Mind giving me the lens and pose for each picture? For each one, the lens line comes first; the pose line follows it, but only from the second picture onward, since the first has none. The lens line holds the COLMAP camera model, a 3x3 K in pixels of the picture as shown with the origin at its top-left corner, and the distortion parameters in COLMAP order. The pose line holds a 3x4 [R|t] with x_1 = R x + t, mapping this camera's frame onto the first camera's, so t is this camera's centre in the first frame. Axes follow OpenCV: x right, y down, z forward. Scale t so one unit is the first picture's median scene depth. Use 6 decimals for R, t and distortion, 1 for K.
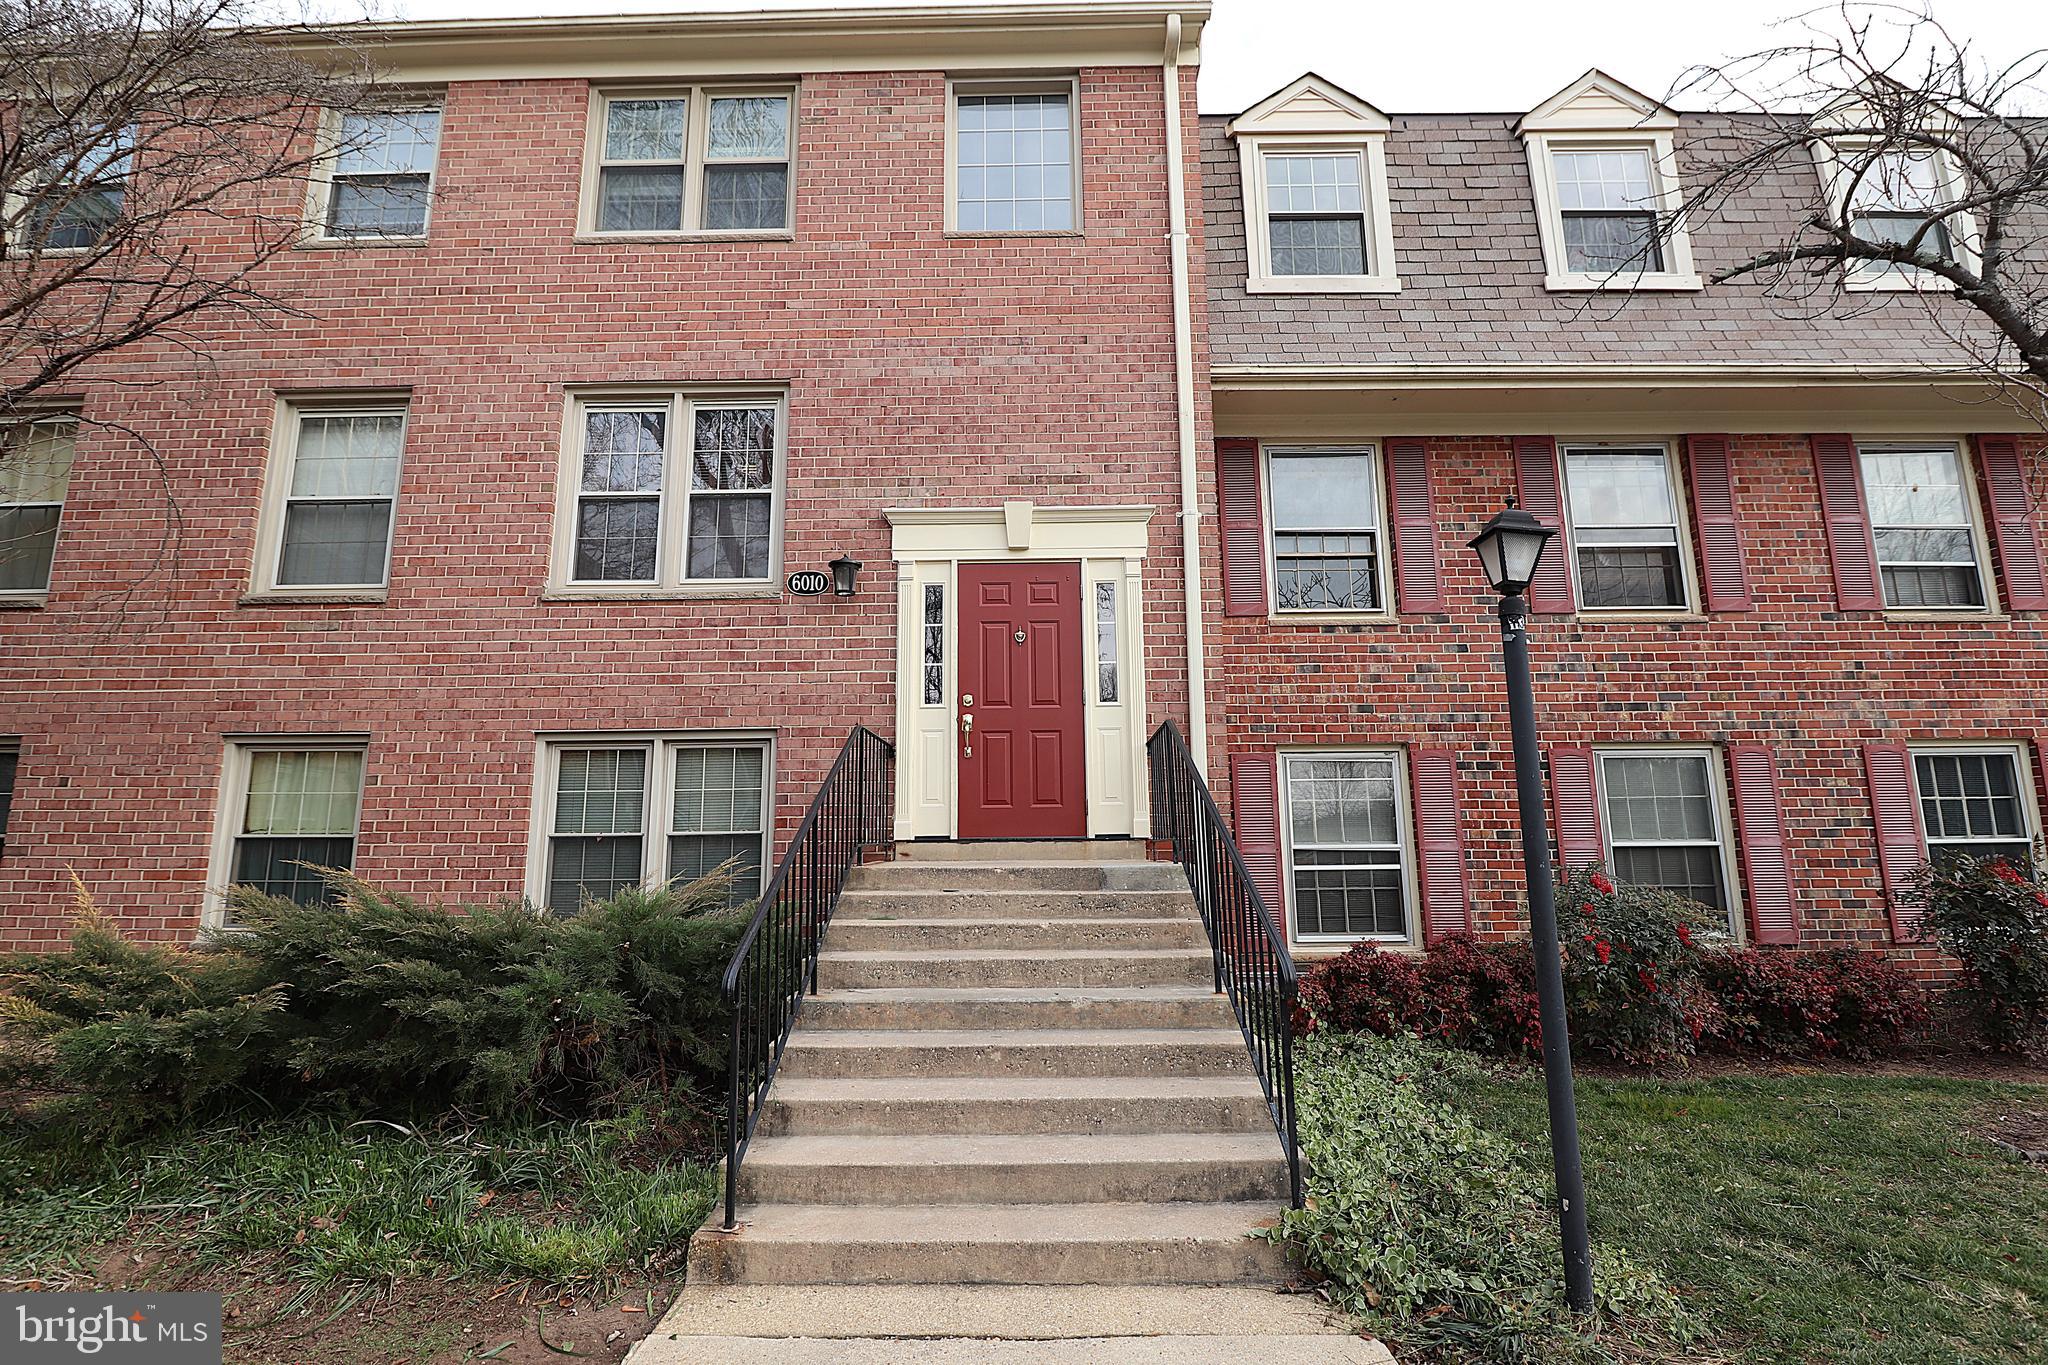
lens RADIAL K [[950.3, 0, 1020.6], [0, 950.3, 658.2], [0, 0, 1]] dist [0.002357, -0.011528]
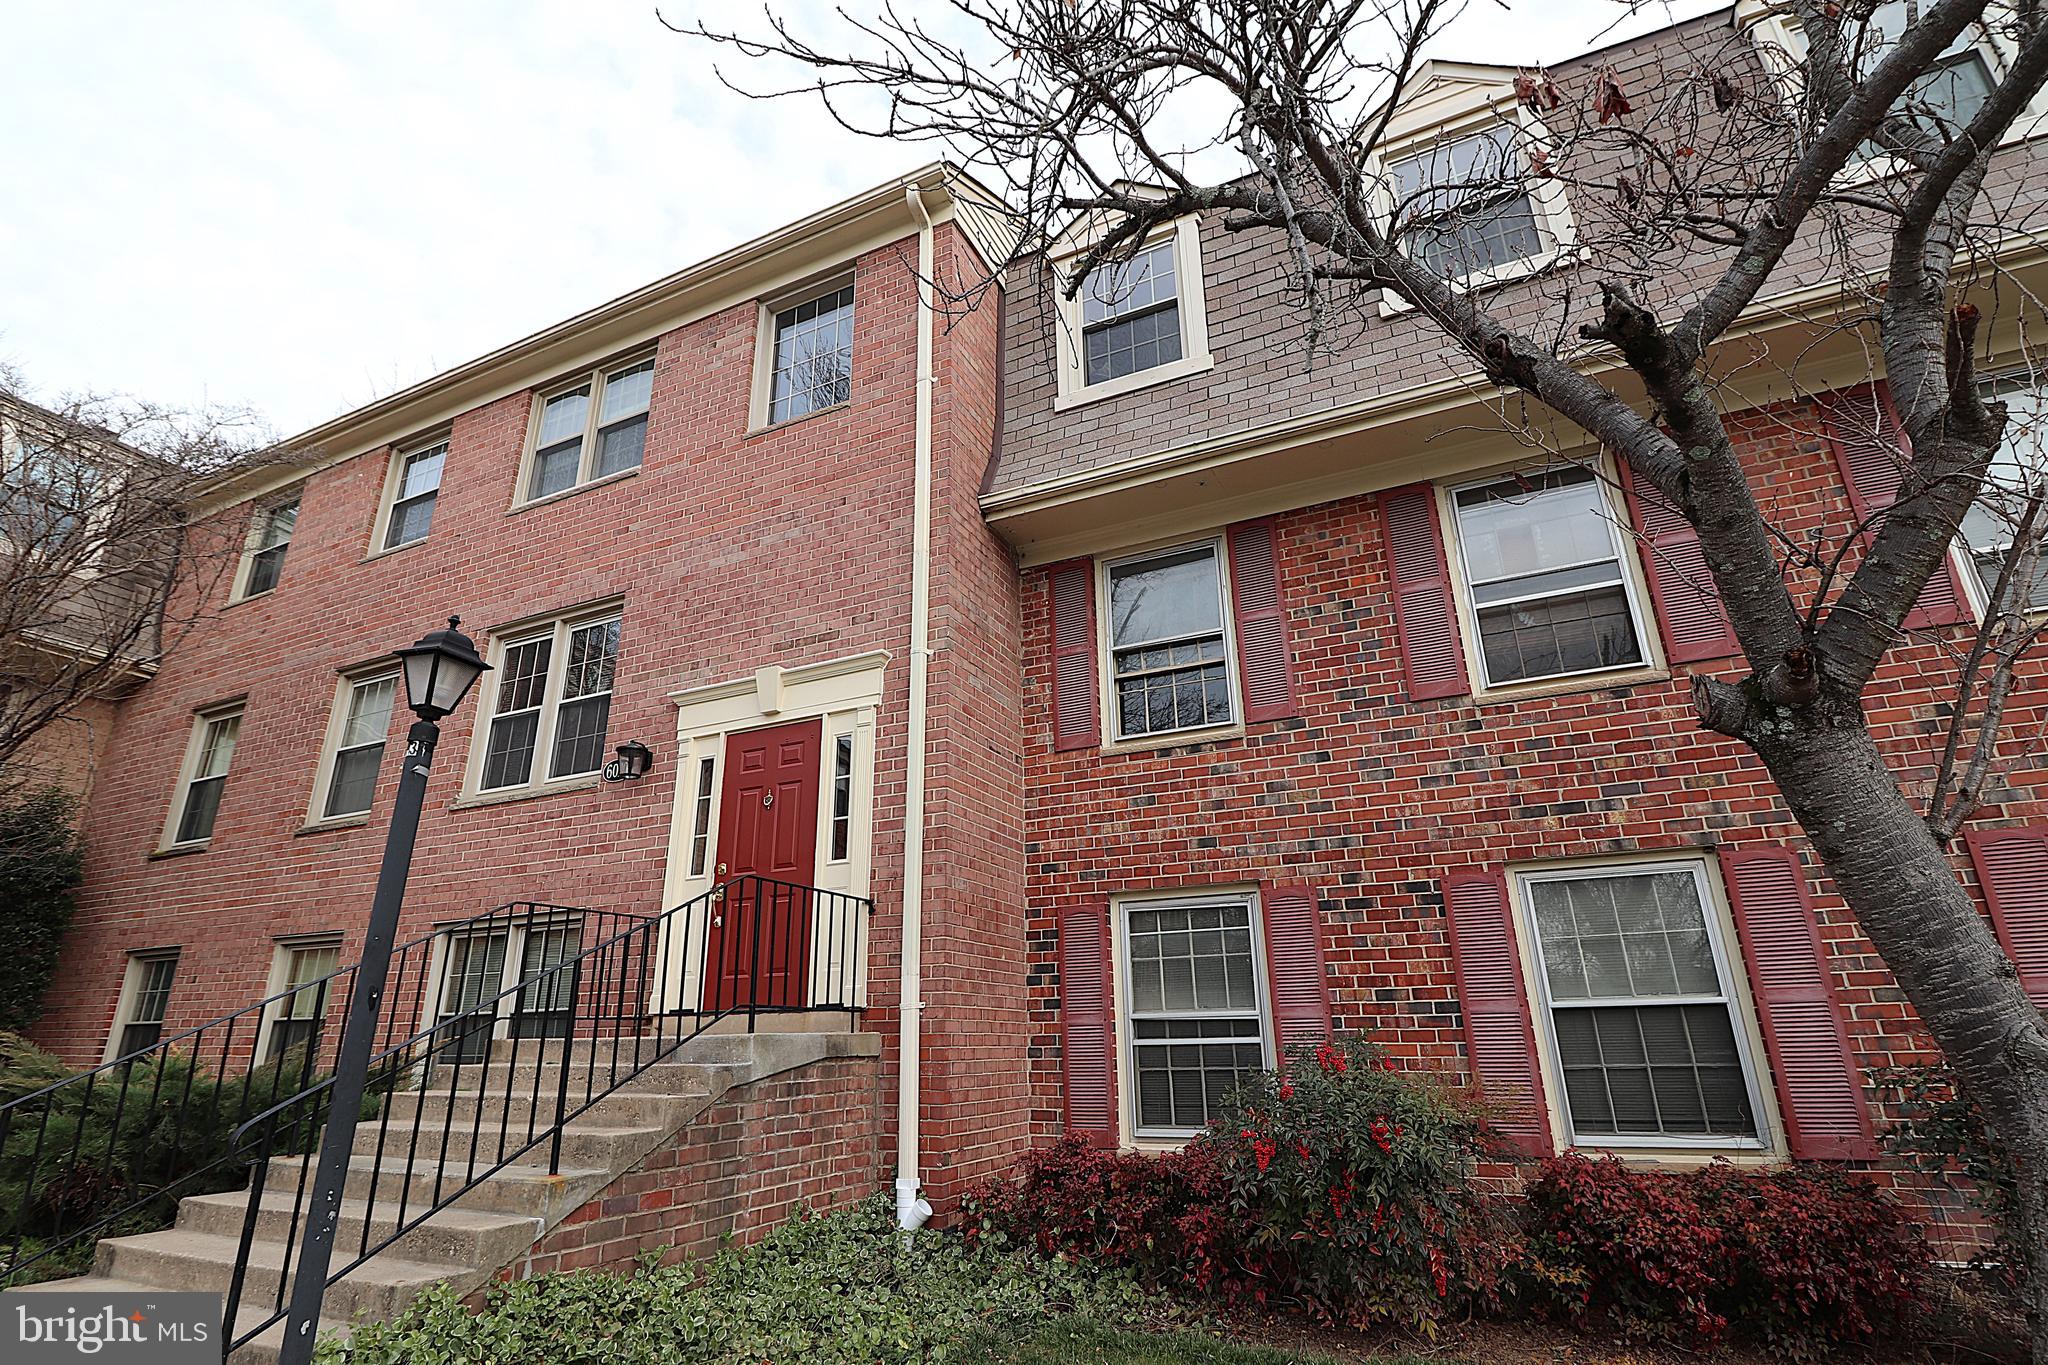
lens RADIAL K [[969.9, 0, 1023.8], [0, 969.9, 674.0], [0, 0, 1]] dist [0.000939, -0.011515]
pose [[0.912364, -0.151128, -0.380463, 0.593278], [0.088974, 0.980351, -0.176055, 0.046020], [0.399594, 0.126775, 0.907884, 0.150005]]
